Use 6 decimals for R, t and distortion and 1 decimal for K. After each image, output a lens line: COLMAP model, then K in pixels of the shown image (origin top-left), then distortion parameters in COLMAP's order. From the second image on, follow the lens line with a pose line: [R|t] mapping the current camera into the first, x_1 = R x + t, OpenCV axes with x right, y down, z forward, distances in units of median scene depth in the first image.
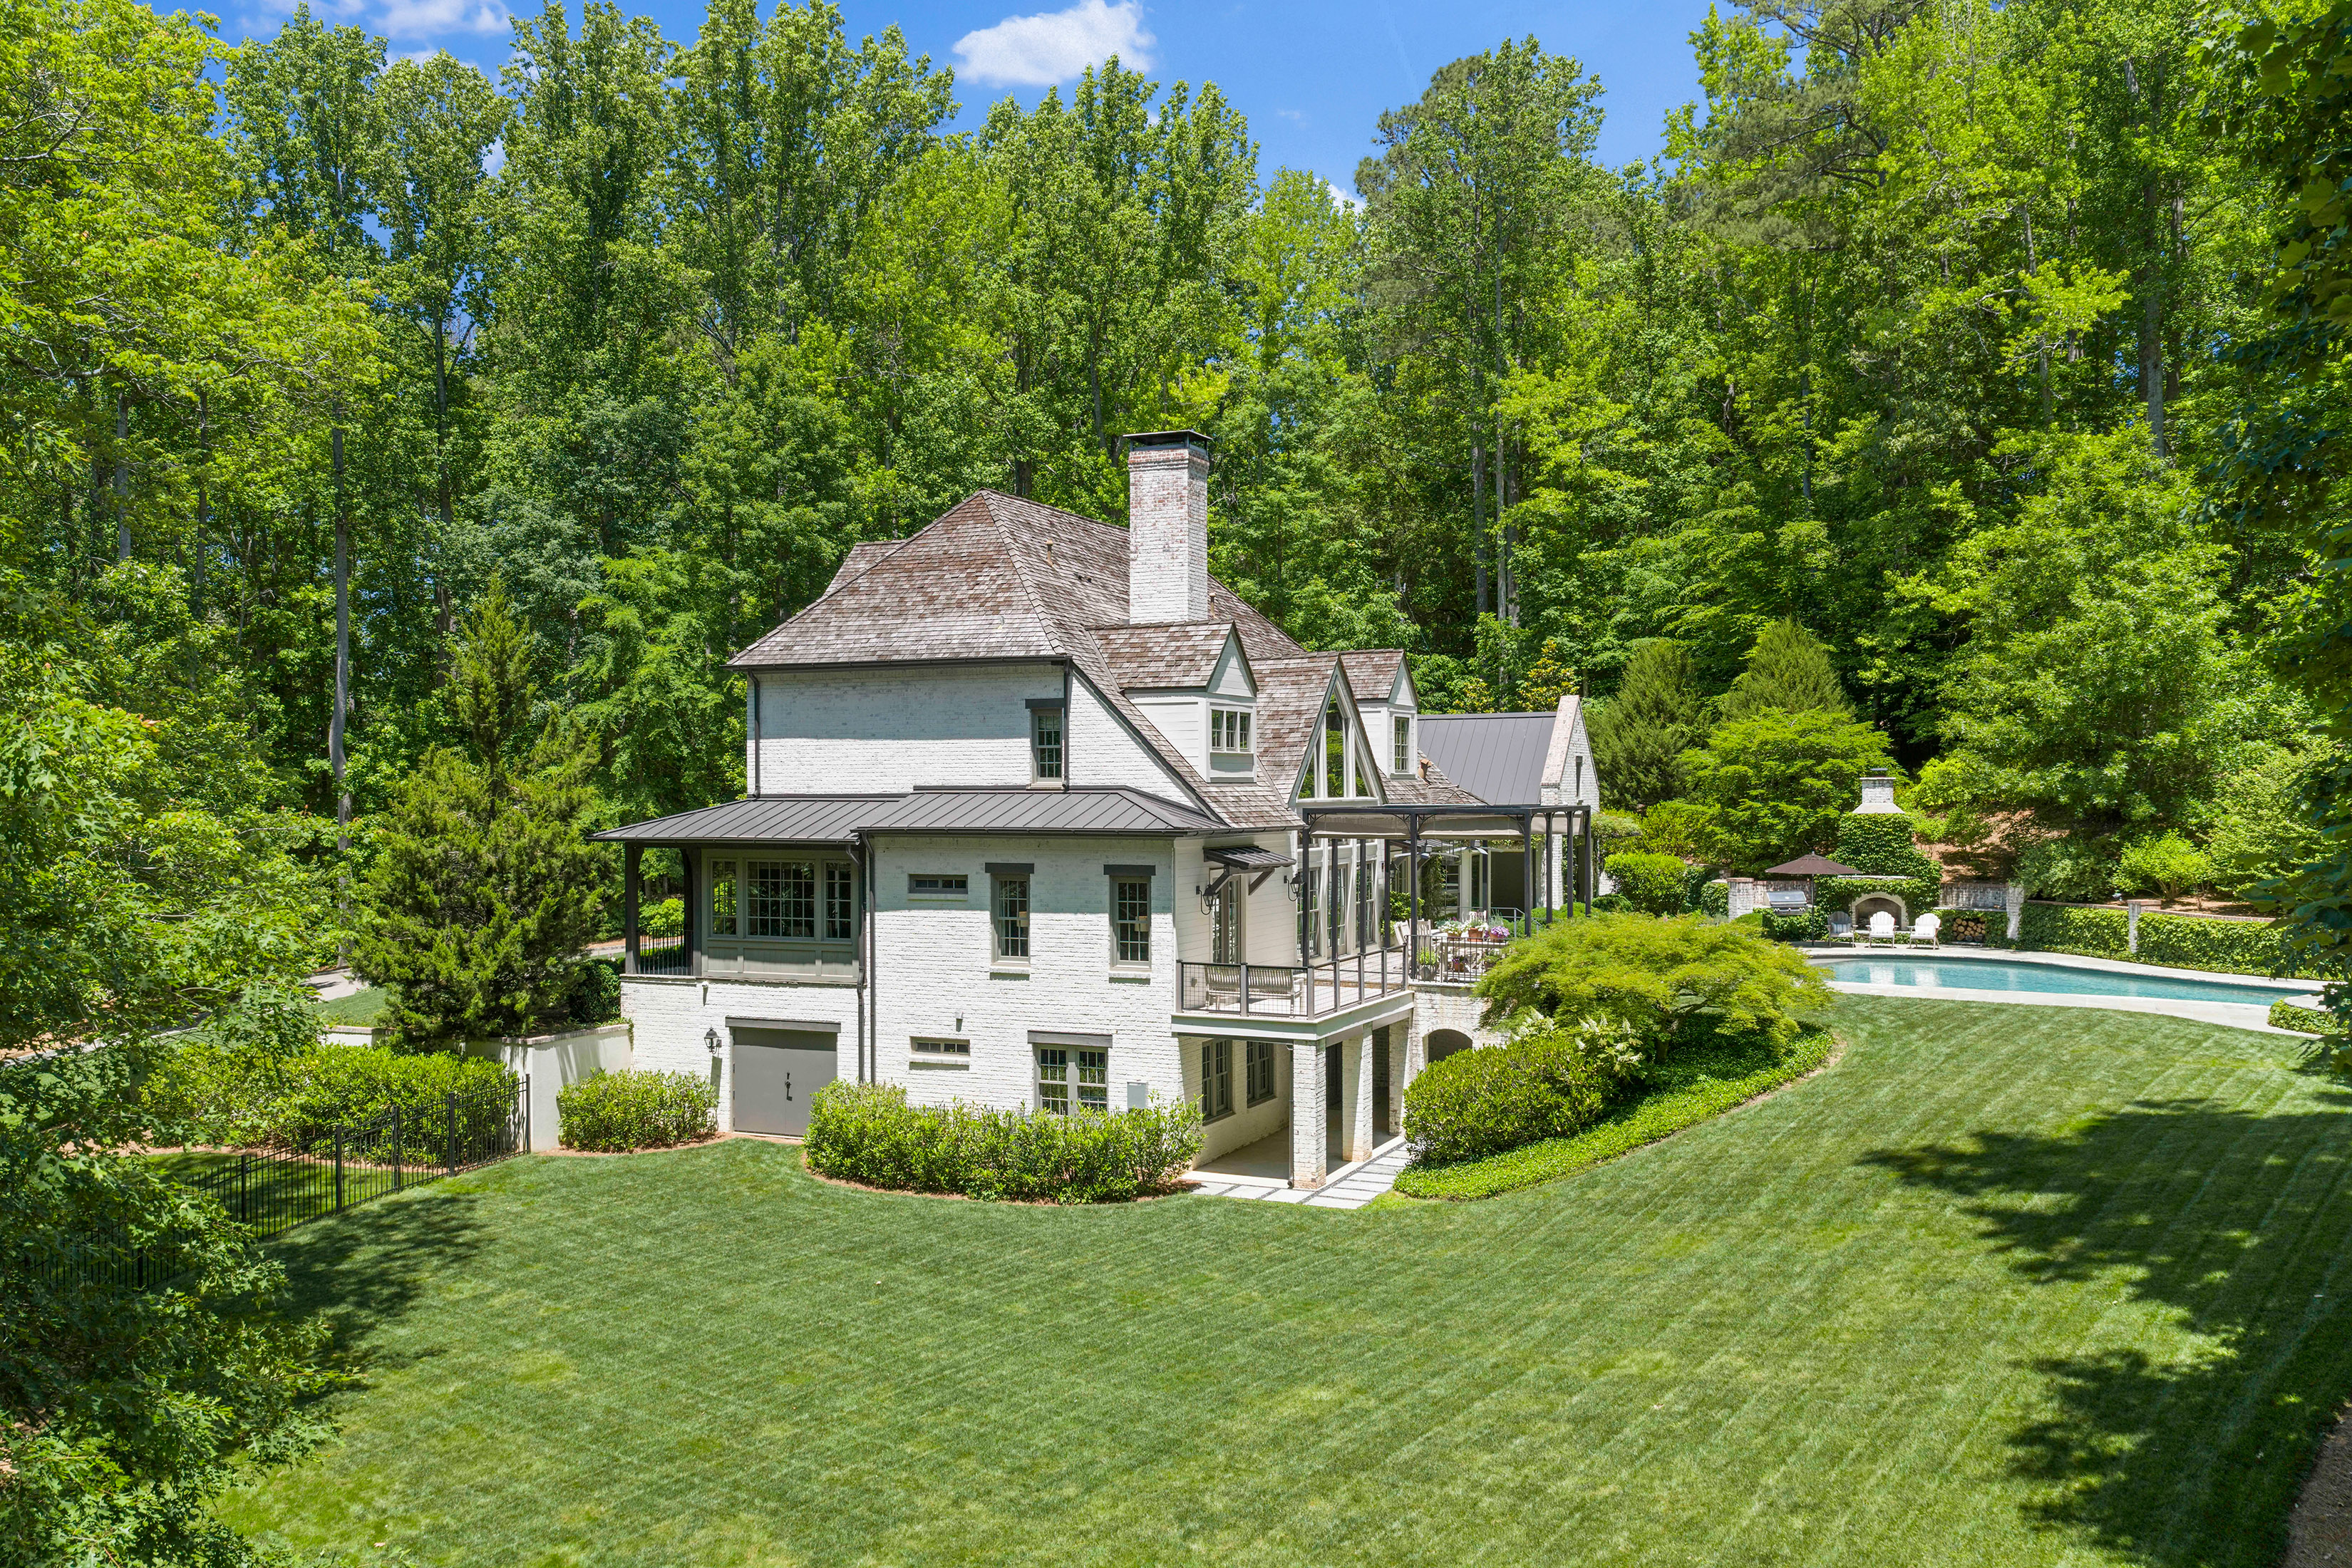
lens RADIAL K [[1949.4, 0, 1132.3], [0, 1949.4, 785.2], [0, 0, 1]] dist [0.008135, -0.008383]
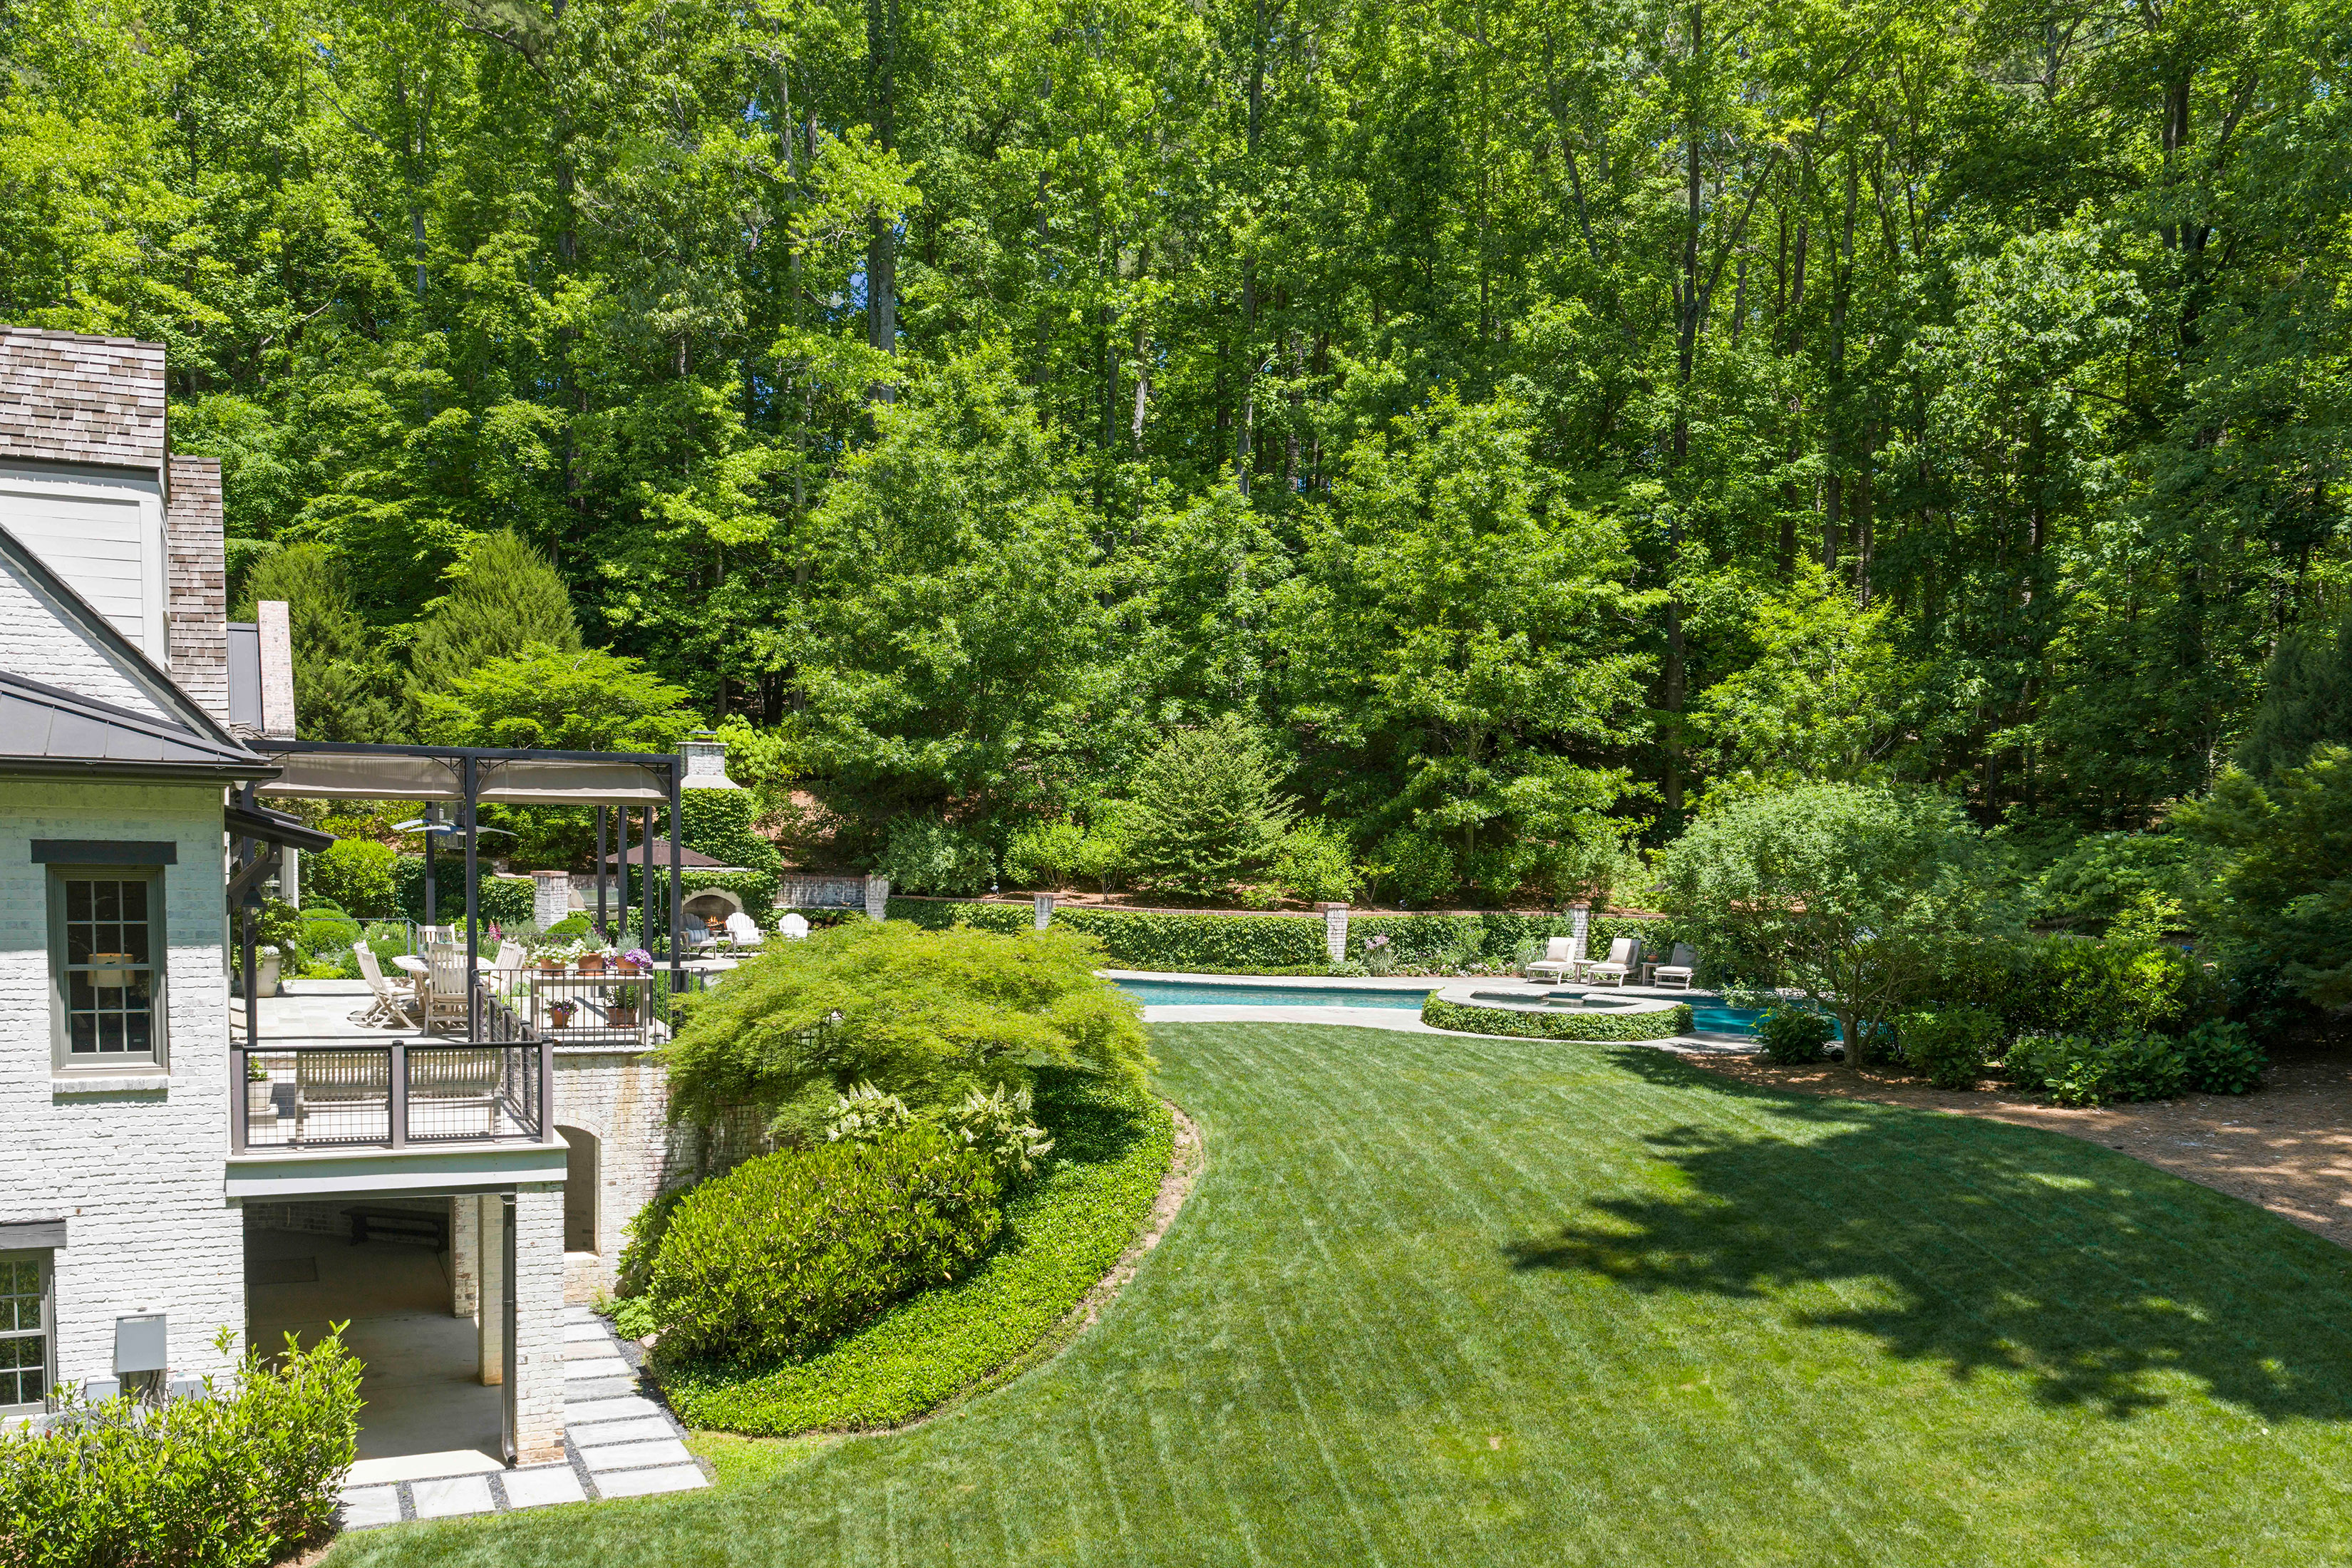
lens RADIAL K [[2019.6, 0, 1177.3], [0, 2019.6, 998.2], [0, 0, 1]] dist [0.008544, 0.001289]
pose [[0.635425, -0.053488, 0.770307, -0.132631], [-0.029801, 0.995156, 0.093683, 0.016782], [-0.771587, -0.082484, 0.630753, 0.332437]]
